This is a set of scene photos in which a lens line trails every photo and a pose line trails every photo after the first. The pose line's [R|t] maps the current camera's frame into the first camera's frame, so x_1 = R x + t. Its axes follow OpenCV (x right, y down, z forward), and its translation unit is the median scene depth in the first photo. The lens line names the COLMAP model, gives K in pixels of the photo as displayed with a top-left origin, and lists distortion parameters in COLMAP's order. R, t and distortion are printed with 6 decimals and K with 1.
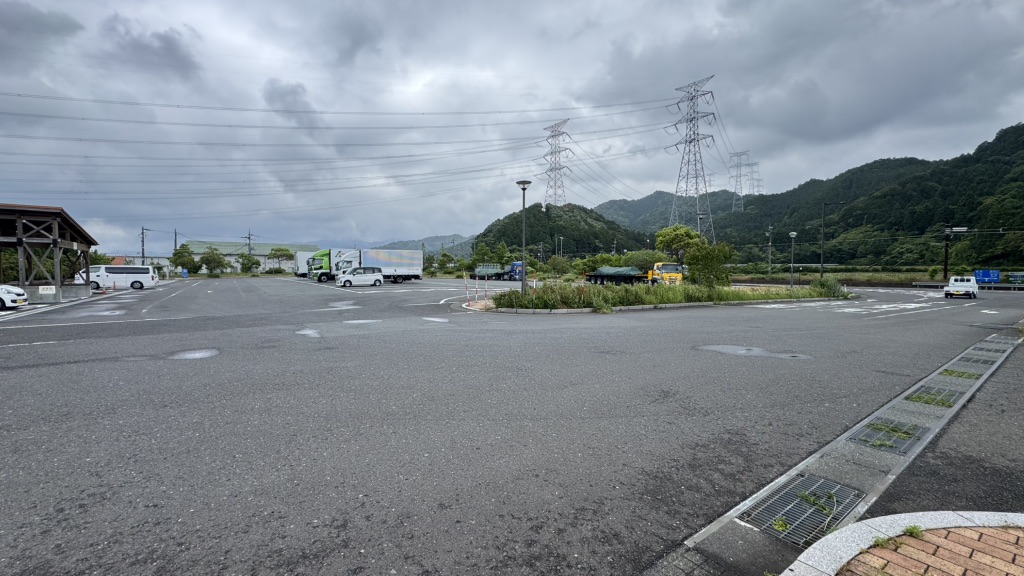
lens RADIAL K [[406.0, 0, 512.4], [0, 406.0, 287.3], [0, 0, 1]] dist [-0.001758, 0.000029]
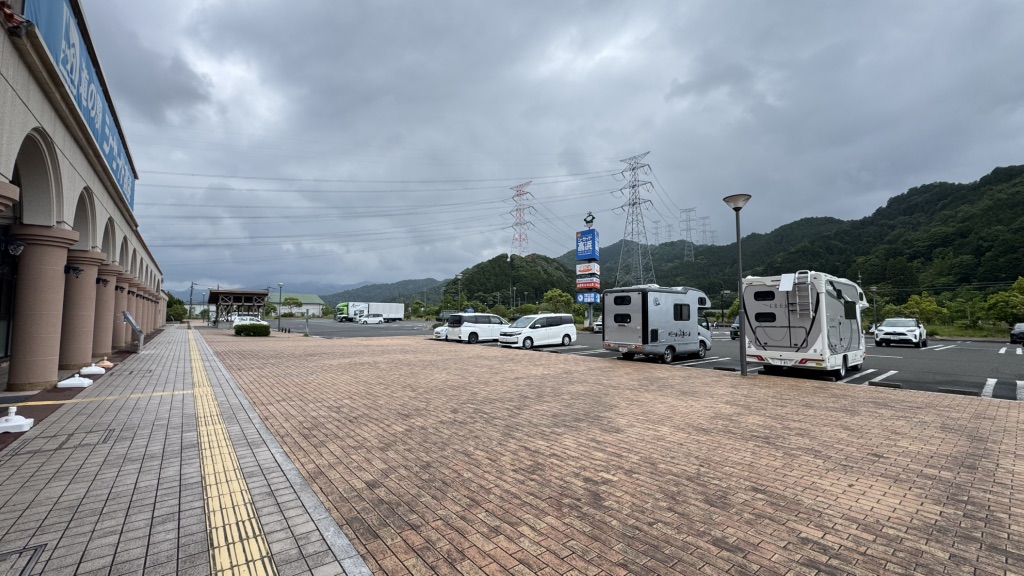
lens RADIAL K [[415.6, 0, 513.9], [0, 415.6, 291.6], [0, 0, 1]] dist [-0.001879, -0.000060]
pose [[0.998245, 0.005814, 0.058934, 0.087084], [-0.000223, 0.995530, -0.094445, 0.015271], [-0.059219, 0.094266, 0.993784, -0.501488]]
